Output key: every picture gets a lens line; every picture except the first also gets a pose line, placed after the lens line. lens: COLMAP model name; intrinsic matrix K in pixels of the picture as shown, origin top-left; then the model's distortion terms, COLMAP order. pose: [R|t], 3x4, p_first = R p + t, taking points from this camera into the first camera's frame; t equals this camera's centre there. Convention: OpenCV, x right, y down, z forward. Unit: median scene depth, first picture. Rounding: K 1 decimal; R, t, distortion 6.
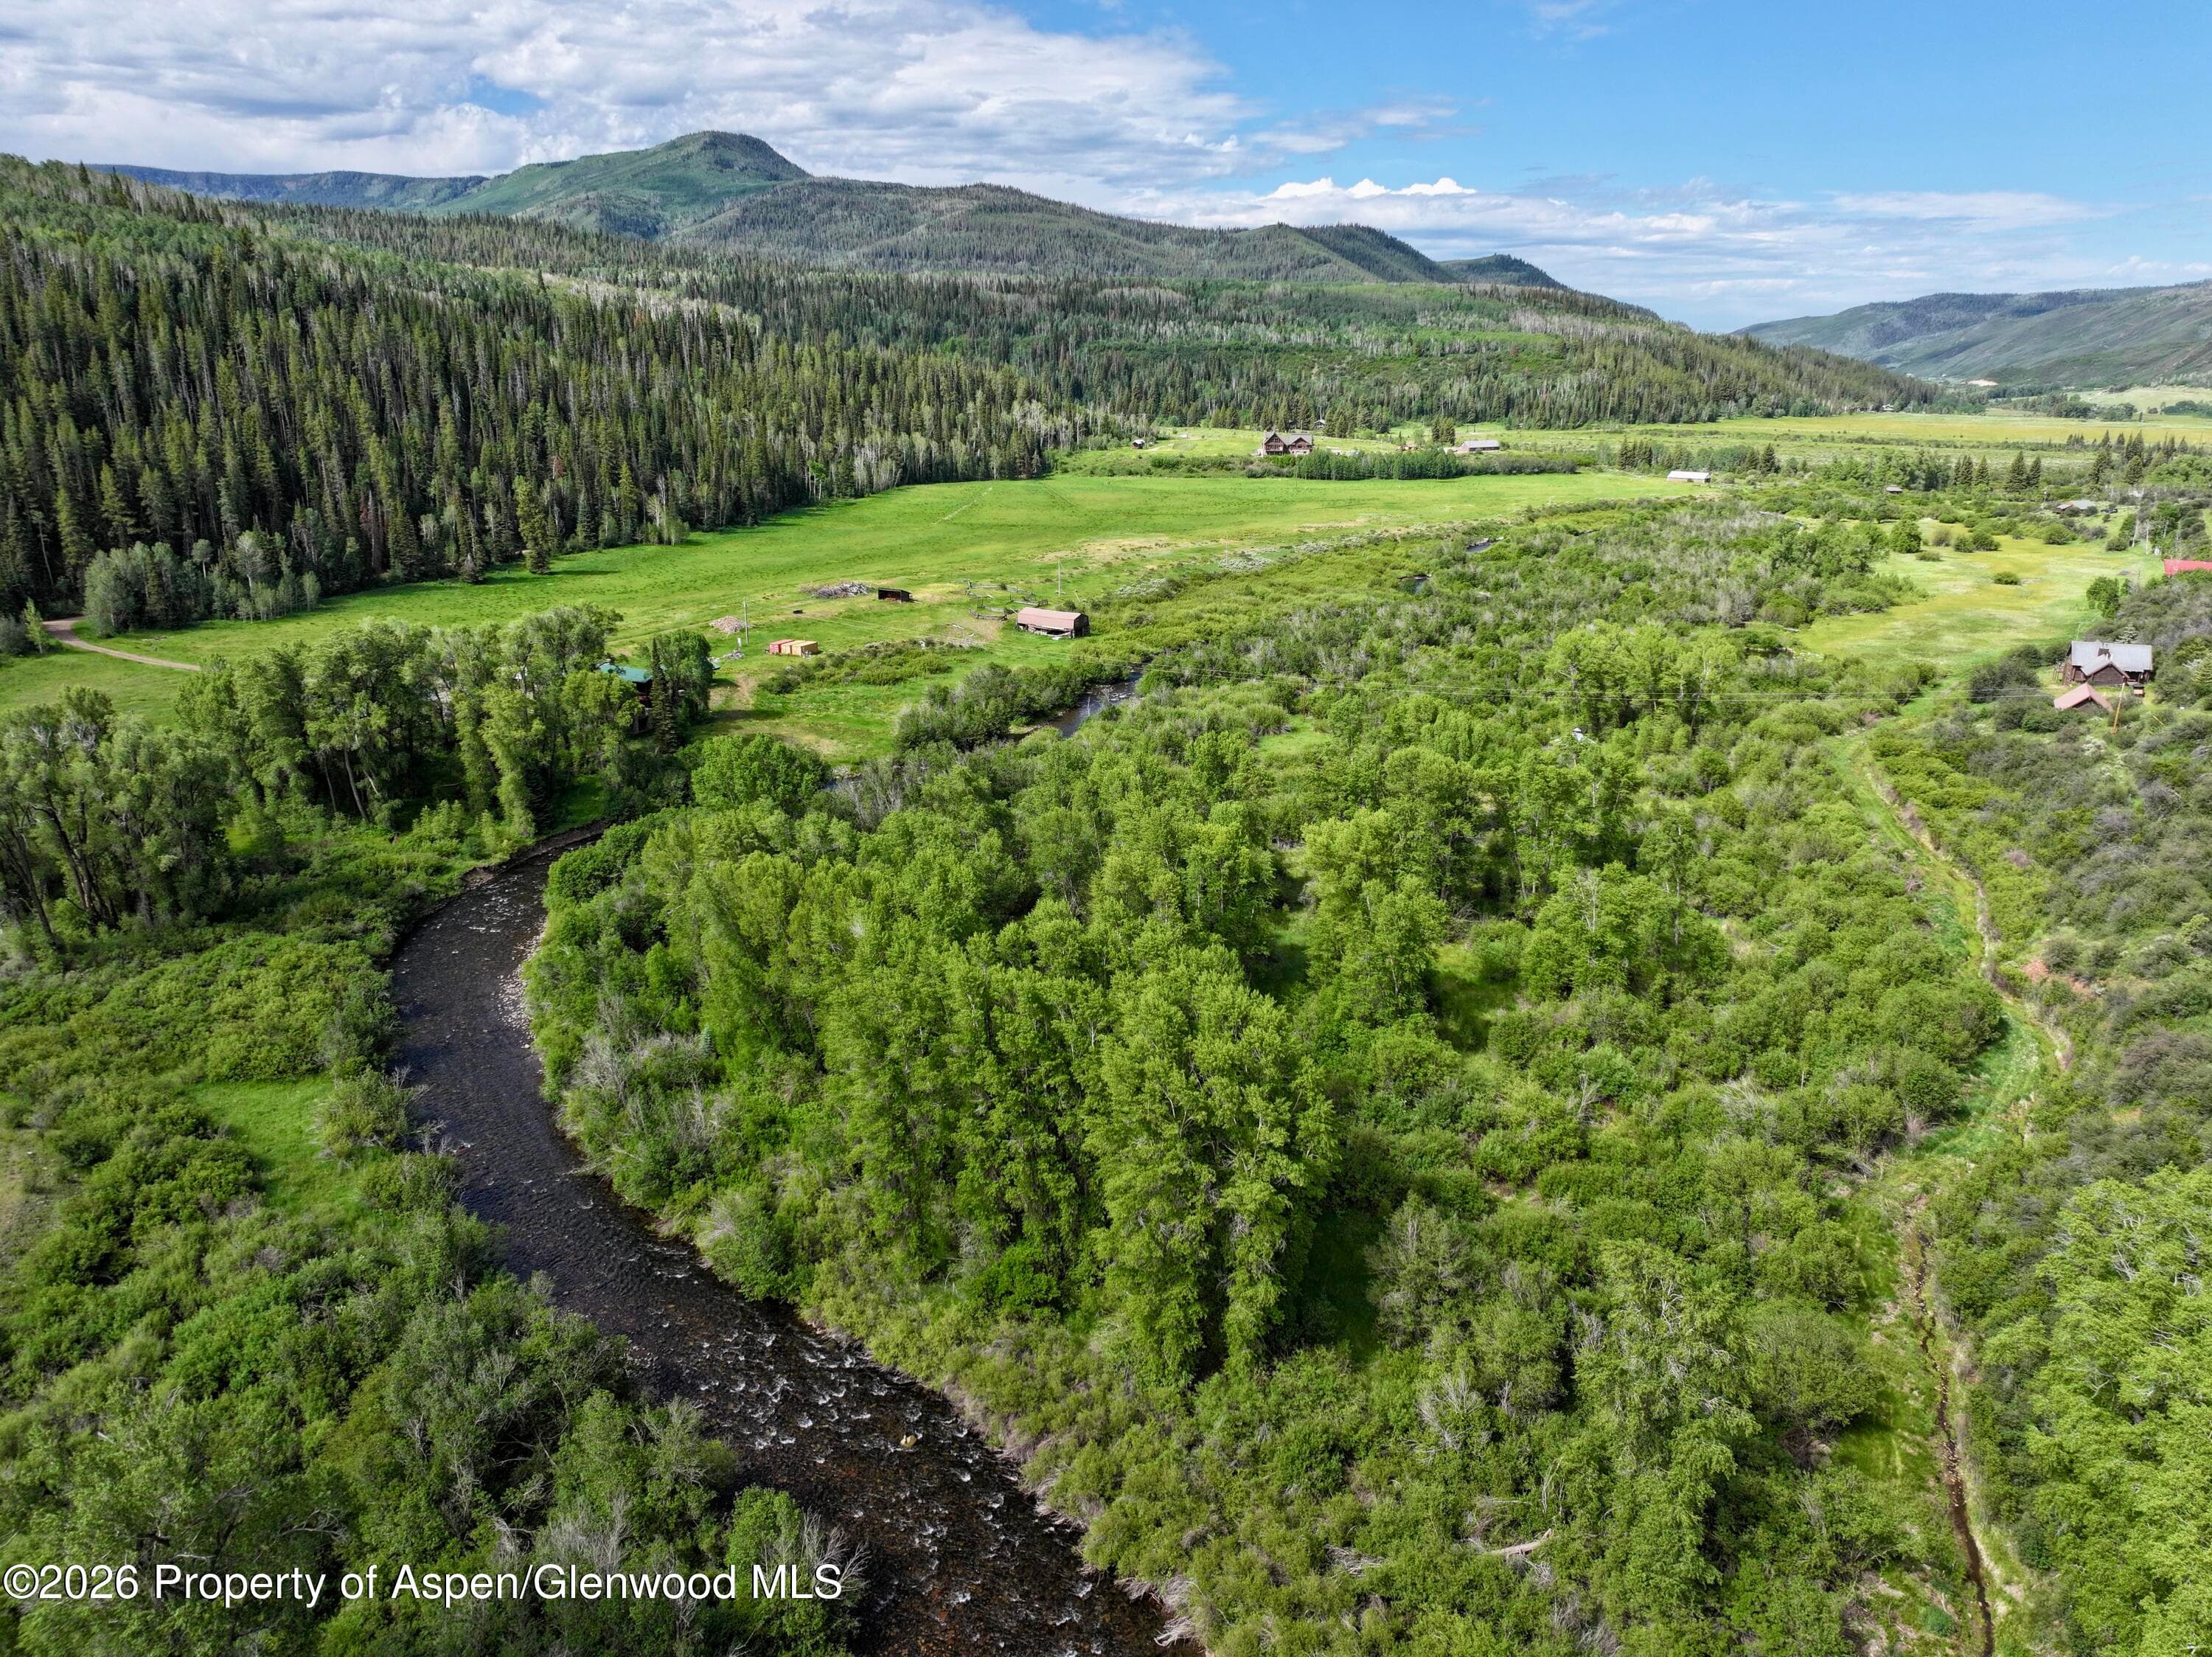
lens RADIAL K [[1551.5, 0, 1116.3], [0, 1551.5, 823.0], [0, 0, 1]] dist [-0.002712, 0.019331]
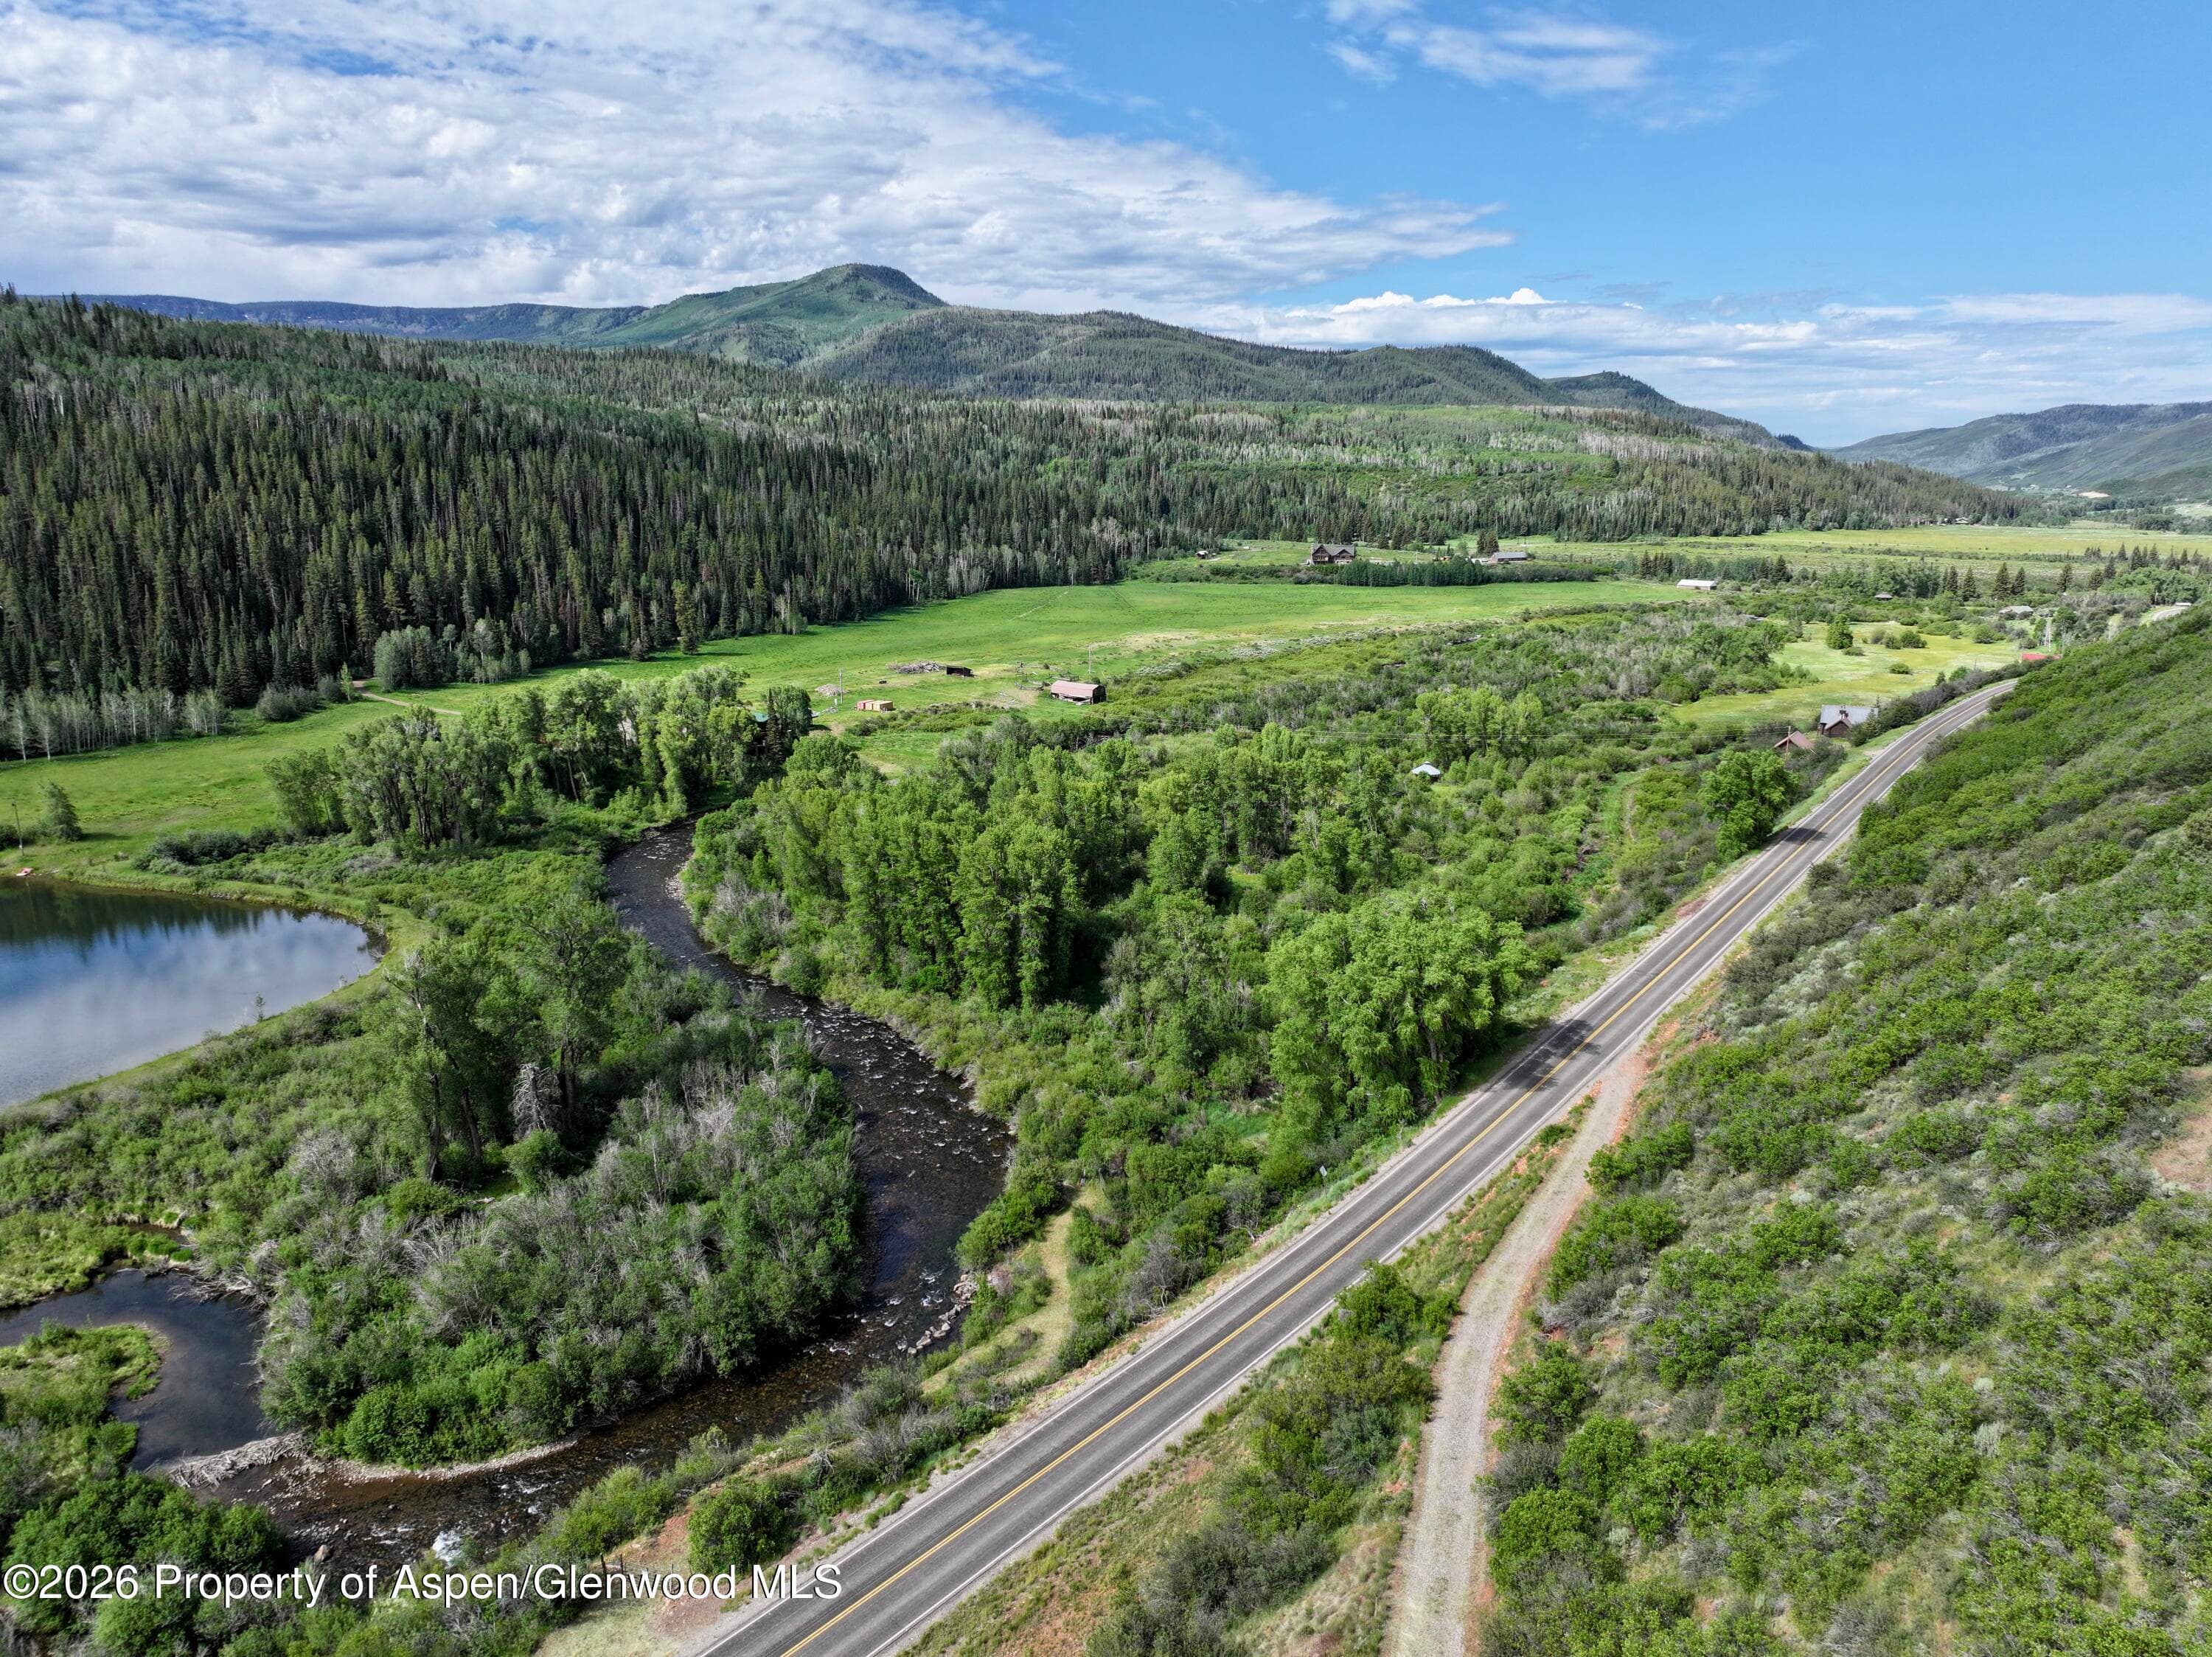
lens RADIAL K [[1551.5, 0, 1113.2], [0, 1551.5, 823.4], [0, 0, 1]] dist [-0.002712, 0.019331]
pose [[0.996736, 0.015027, -0.079320, 0.075883], [-0.020342, 0.997570, -0.066630, 0.053165], [0.078126, 0.068026, 0.994620, -0.223307]]
